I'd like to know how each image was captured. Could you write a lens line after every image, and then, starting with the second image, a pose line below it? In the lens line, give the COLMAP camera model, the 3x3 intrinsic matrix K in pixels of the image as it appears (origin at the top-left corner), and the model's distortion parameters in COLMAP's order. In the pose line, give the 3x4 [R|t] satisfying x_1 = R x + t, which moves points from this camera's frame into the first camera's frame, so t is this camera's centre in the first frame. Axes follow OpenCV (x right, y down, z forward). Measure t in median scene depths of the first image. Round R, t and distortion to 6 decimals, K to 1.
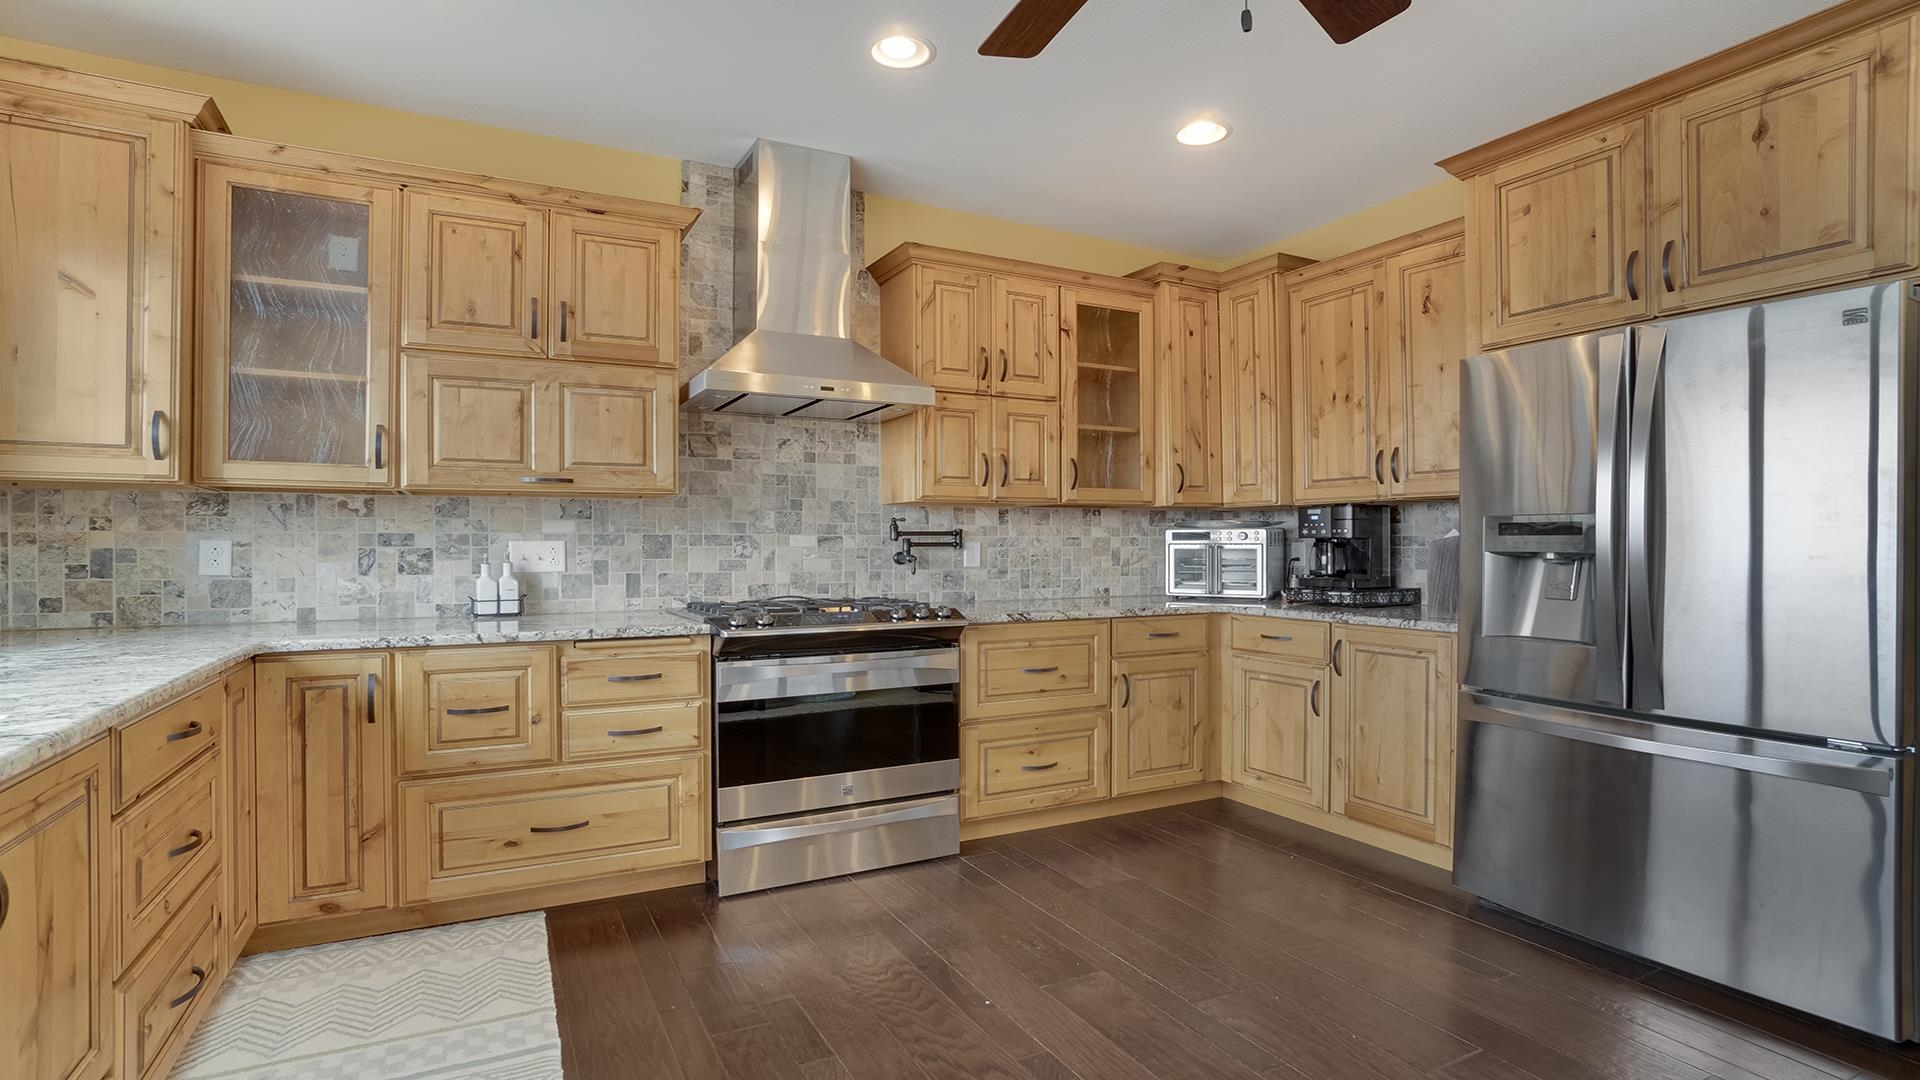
lens RADIAL K [[889.0, 0, 936.7], [0, 889.0, 537.1], [0, 0, 1]] dist [-0.060522, 0.020003]
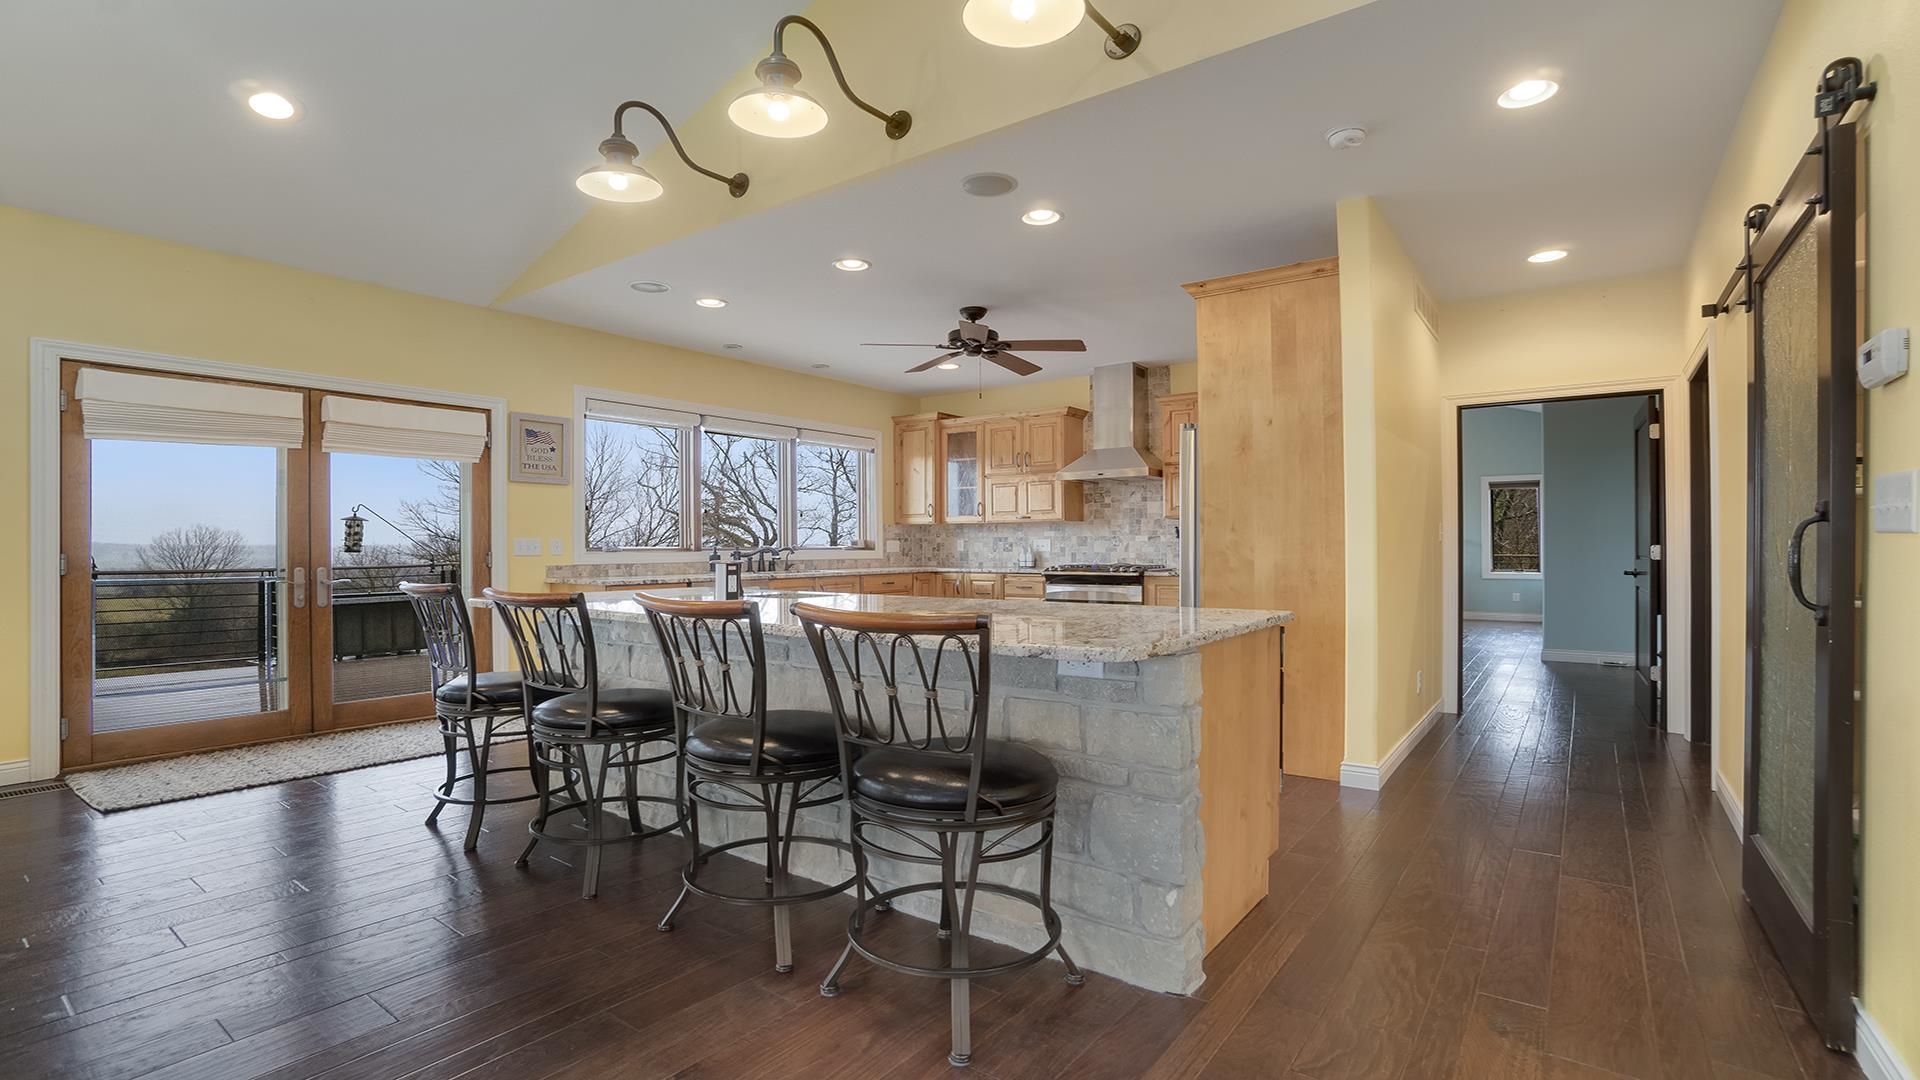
lens RADIAL K [[889.0, 0, 973.4], [0, 889.0, 546.2], [0, 0, 1]] dist [-0.060522, 0.020003]
pose [[0.457123, -0.002197, -0.889401, 1.705156], [0.010172, 0.999944, 0.002758, 0.014288], [0.889345, -0.010307, 0.457120, -0.369006]]
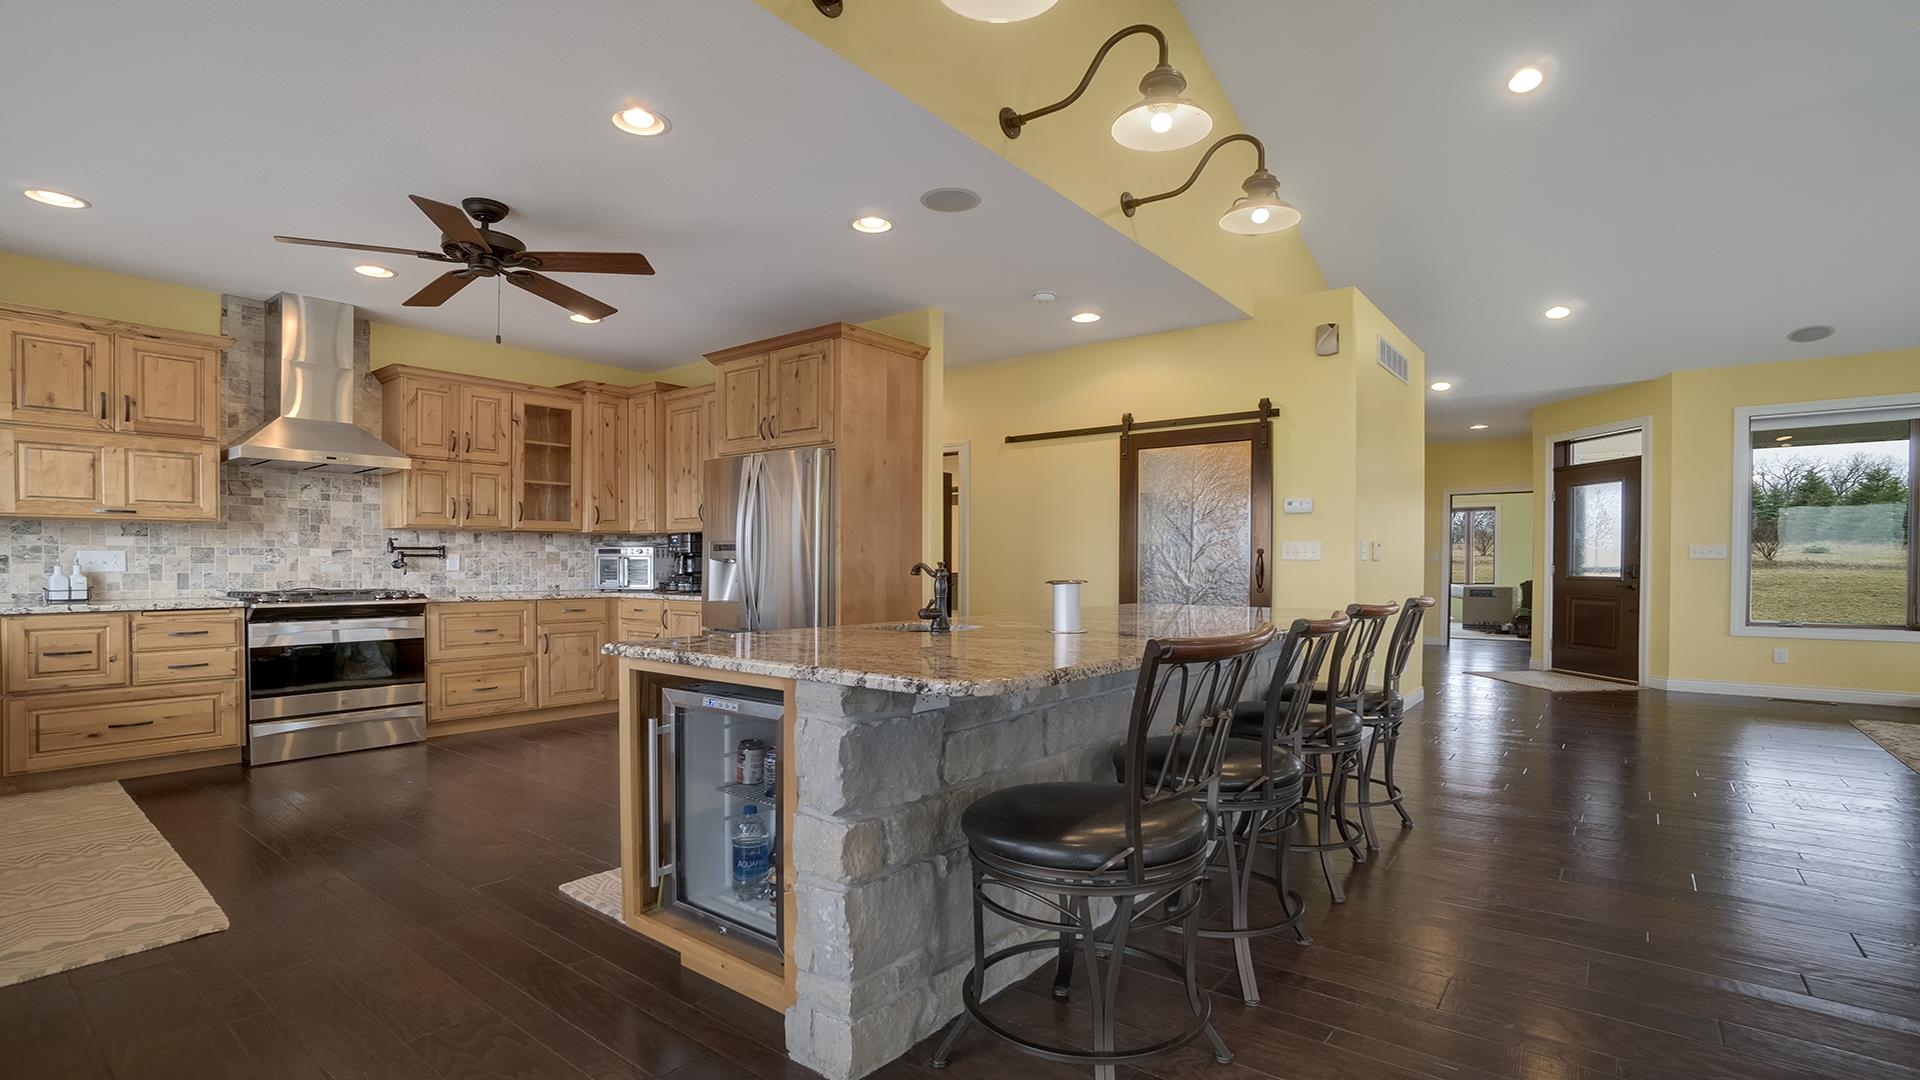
lens RADIAL K [[889.0, 0, 968.8], [0, 889.0, 571.5], [0, 0, 1]] dist [-0.060522, 0.020003]
pose [[0.907430, -0.001530, 0.420199, 0.254968], [-0.004679, 0.999895, 0.013744, 0.012459], [-0.420176, -0.014438, 0.907328, -0.876699]]
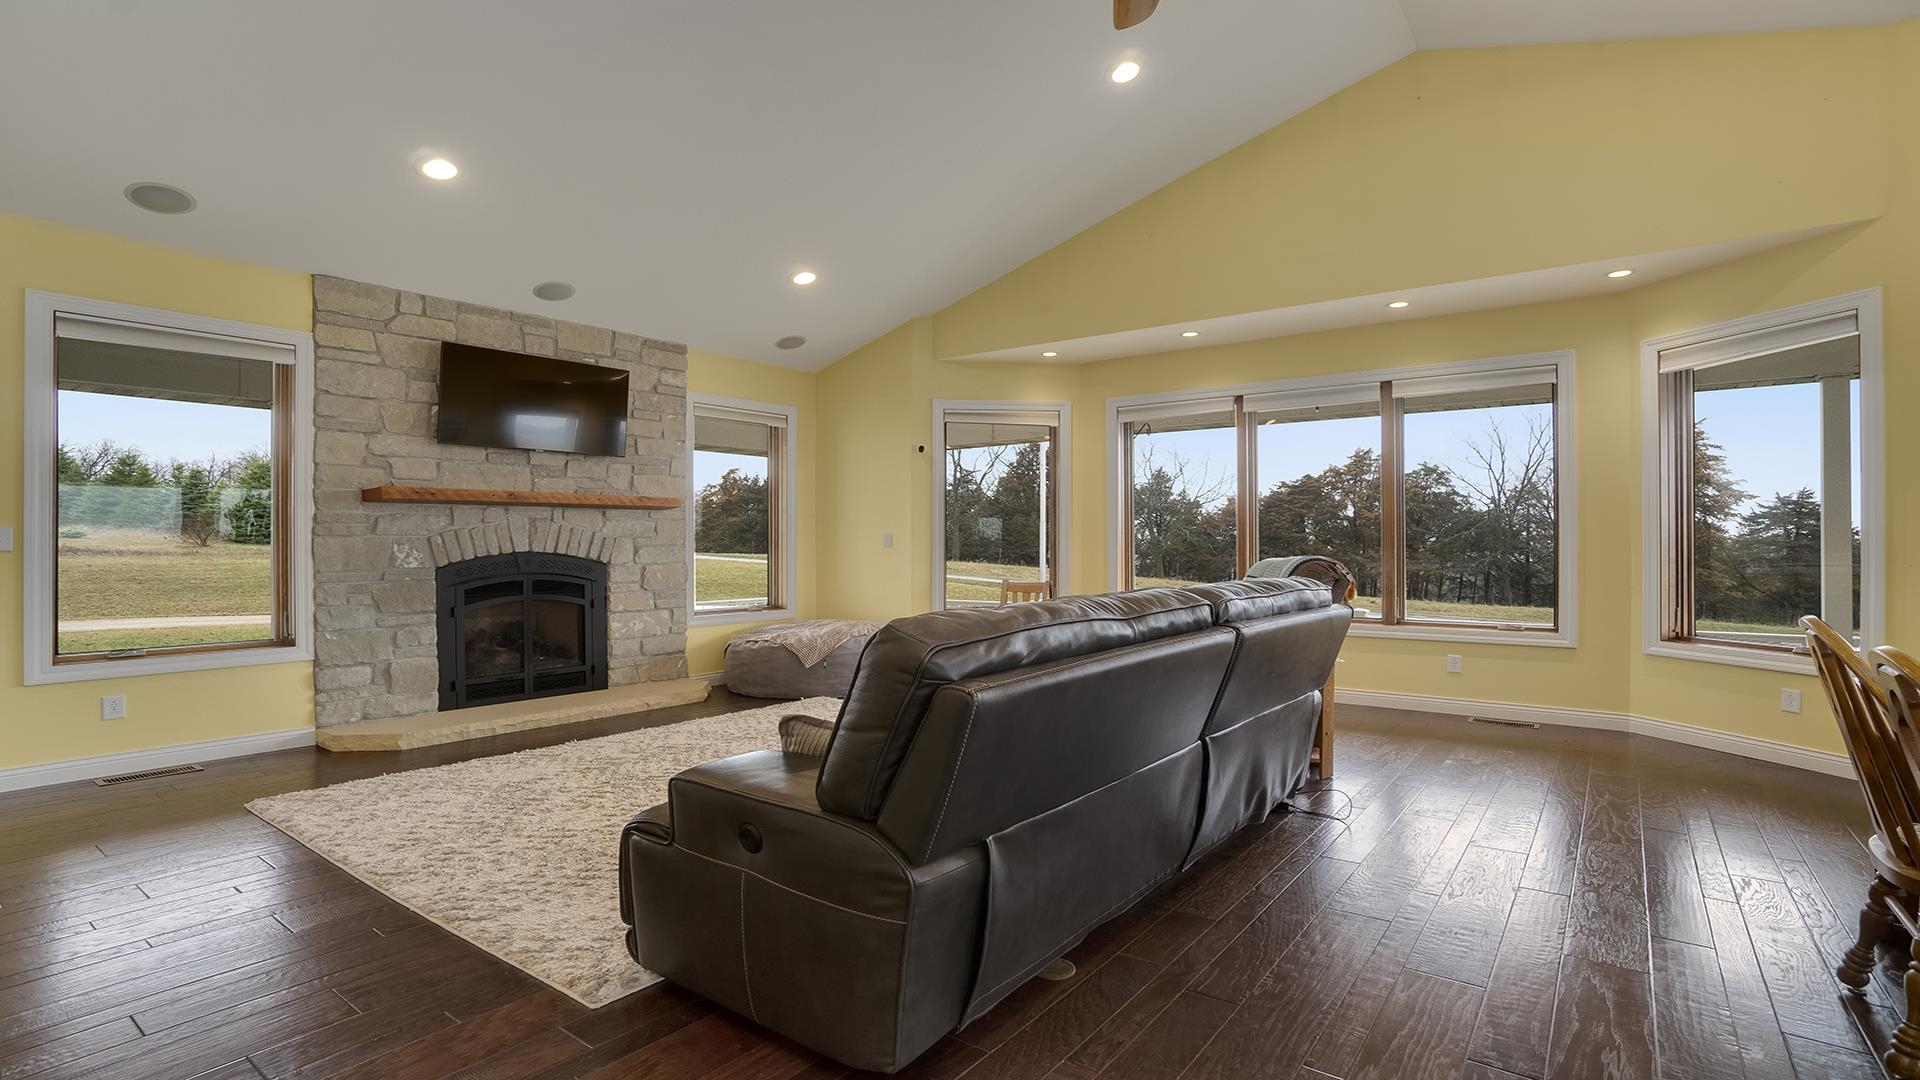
lens RADIAL K [[889.0, 0, 984.0], [0, 889.0, 538.5], [0, 0, 1]] dist [-0.060522, 0.020003]
pose [[-0.453251, 0.010411, 0.891322, 1.187391], [-0.000581, 0.999928, -0.011975, -0.003381], [-0.891383, -0.005946, -0.453213, -0.407974]]
